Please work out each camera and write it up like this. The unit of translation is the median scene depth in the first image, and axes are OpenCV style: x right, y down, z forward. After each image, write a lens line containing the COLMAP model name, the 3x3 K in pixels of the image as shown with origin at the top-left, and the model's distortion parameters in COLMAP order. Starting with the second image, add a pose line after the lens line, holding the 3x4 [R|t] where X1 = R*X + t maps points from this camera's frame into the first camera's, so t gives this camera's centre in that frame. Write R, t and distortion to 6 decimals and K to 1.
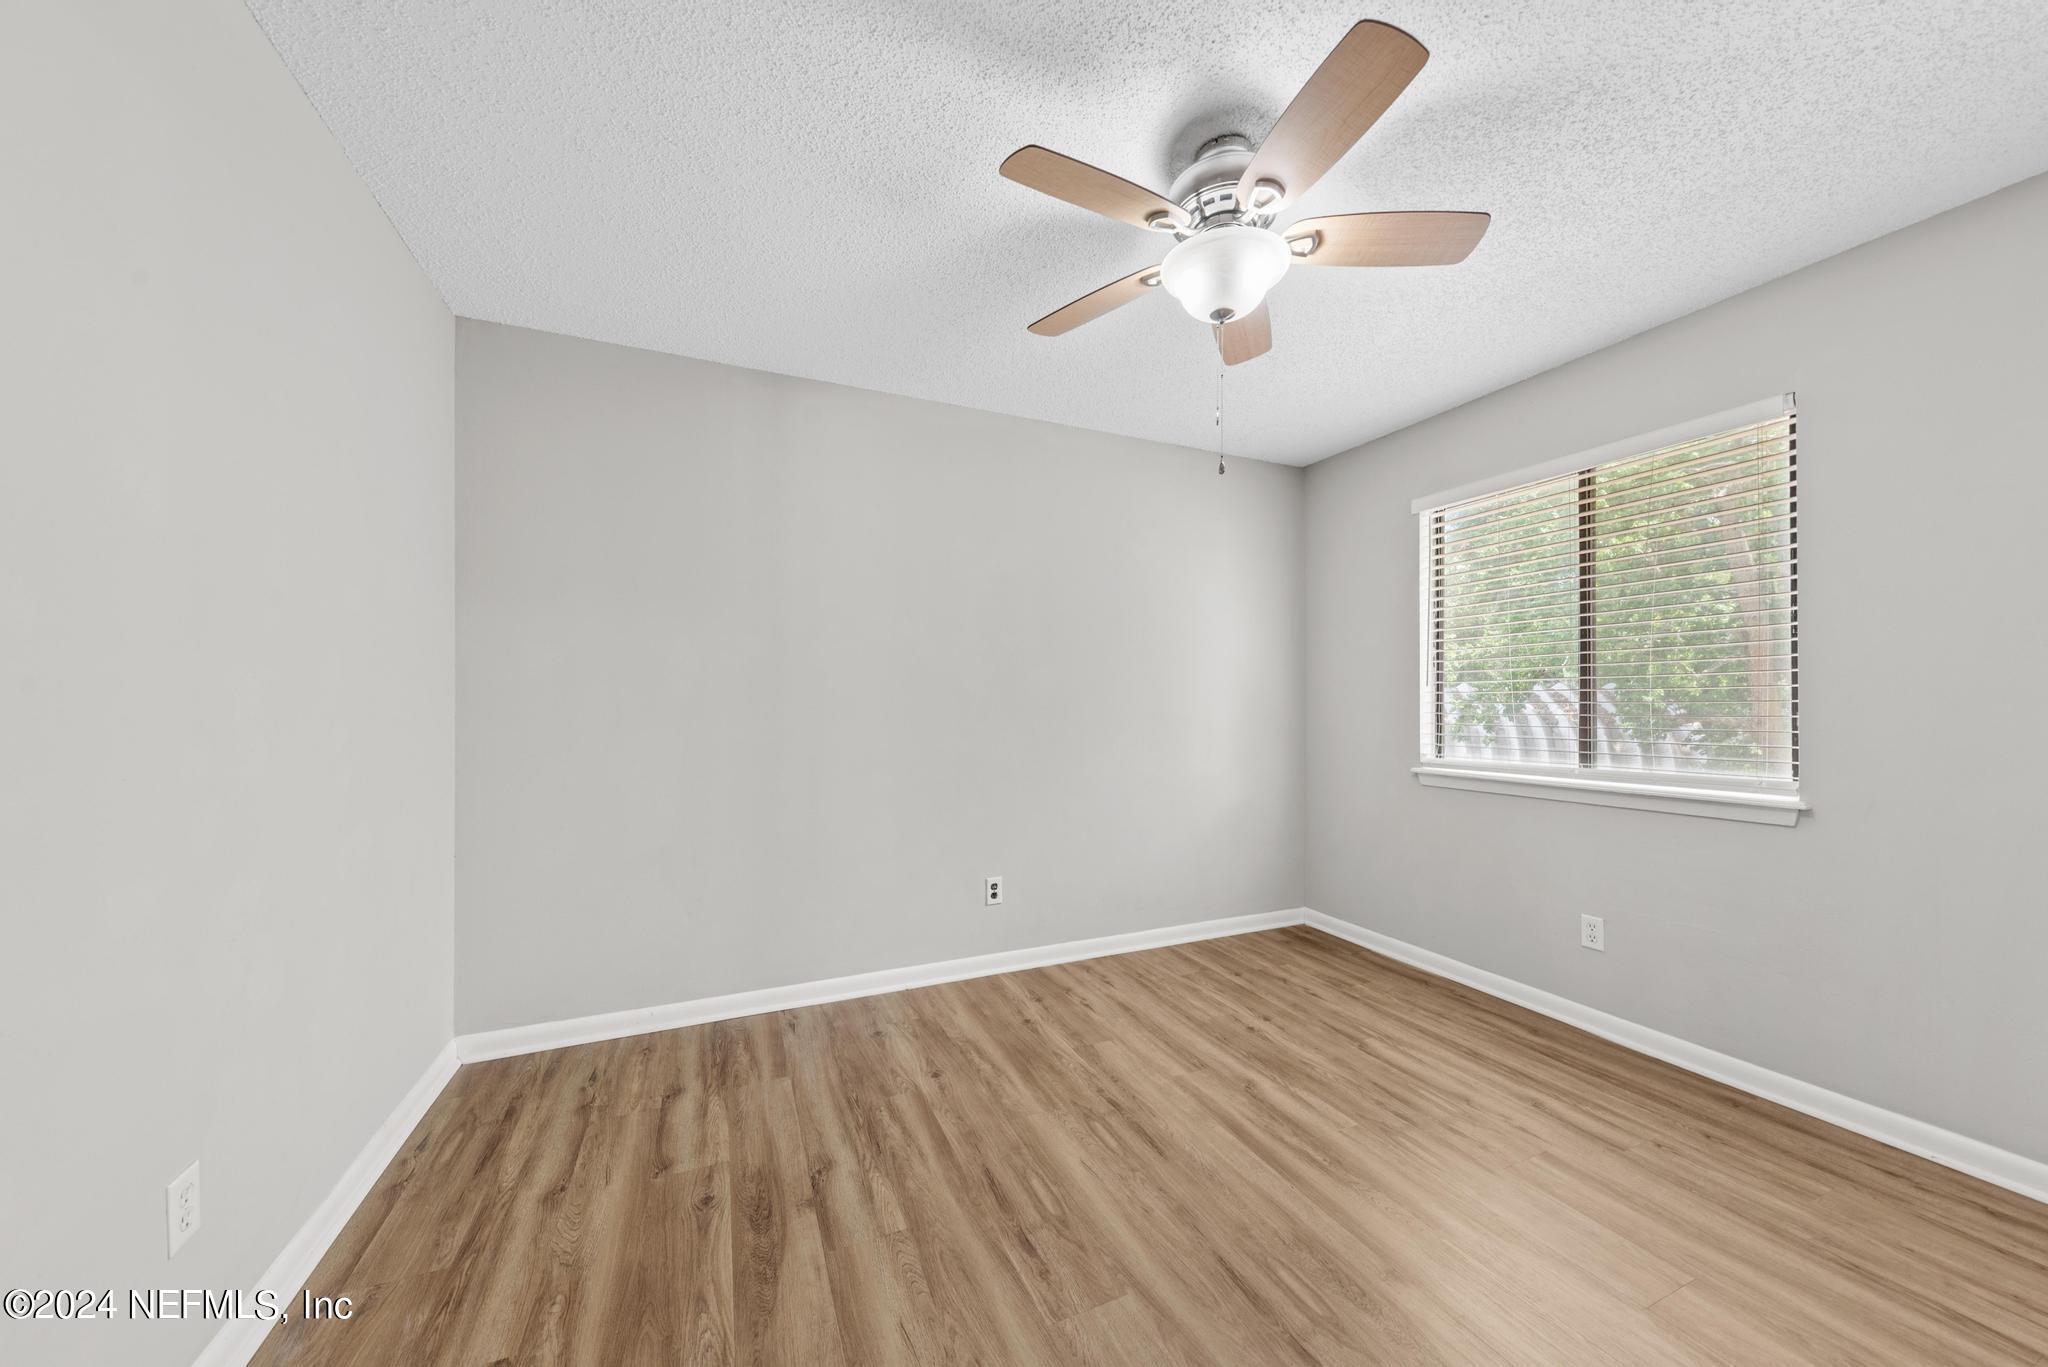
lens RADIAL K [[715.5, 0, 1029.3], [0, 715.5, 696.4], [0, 0, 1]] dist [0.007966, -0.000268]
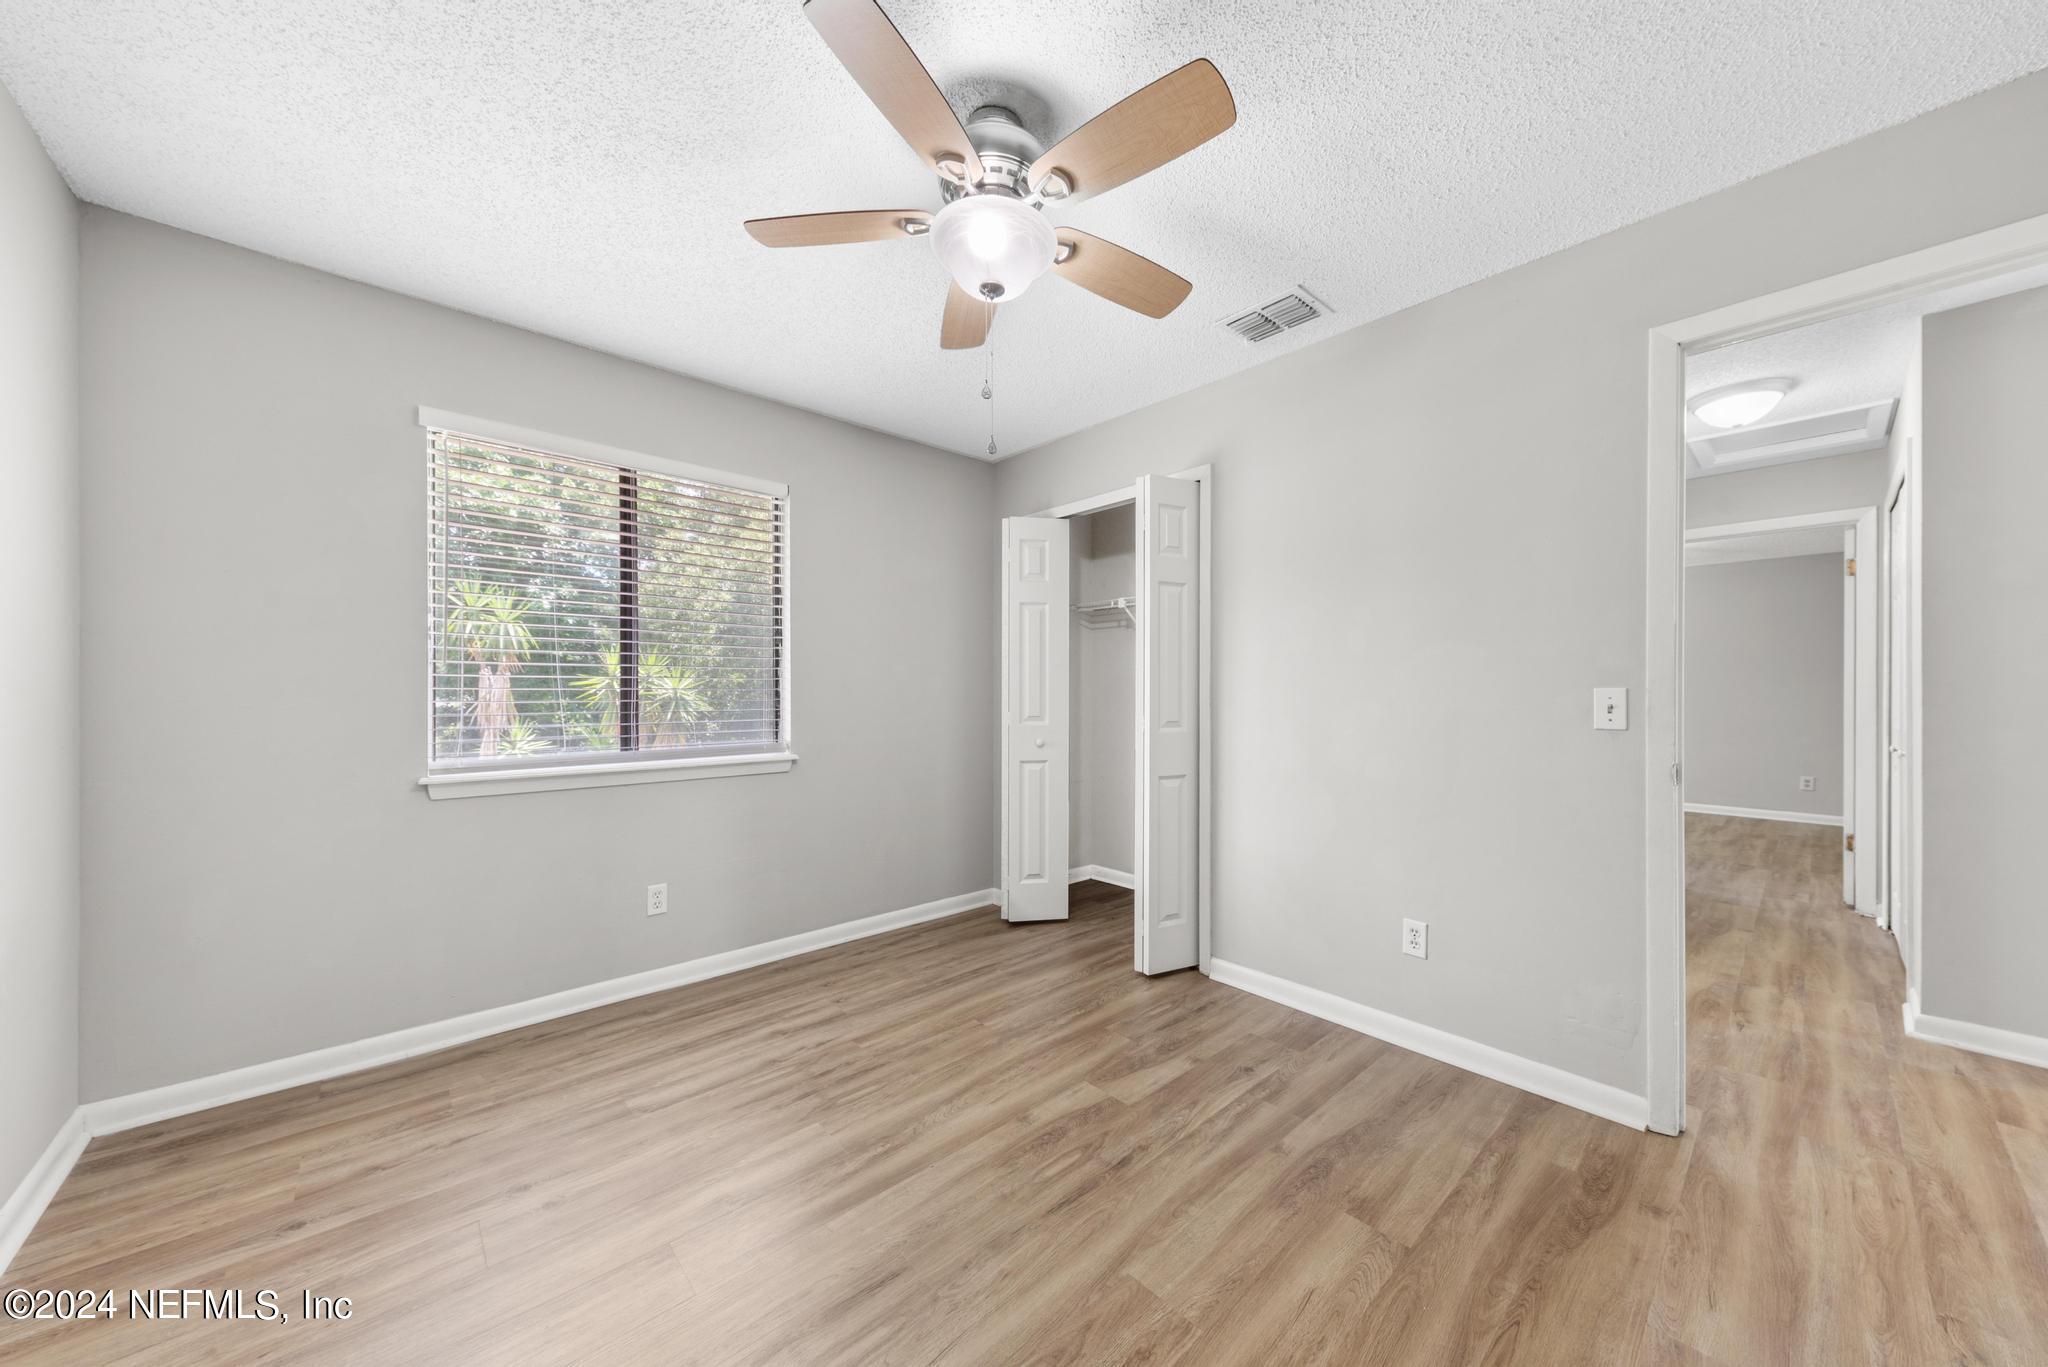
lens RADIAL K [[715.5, 0, 1029.3], [0, 715.5, 696.4], [0, 0, 1]] dist [0.007966, -0.000268]
pose [[-0.326815, -0.003328, 0.945082, -0.437172], [-0.010794, 0.999942, -0.000211, 0.013032], [-0.945027, -0.010270, -0.326832, 0.835300]]
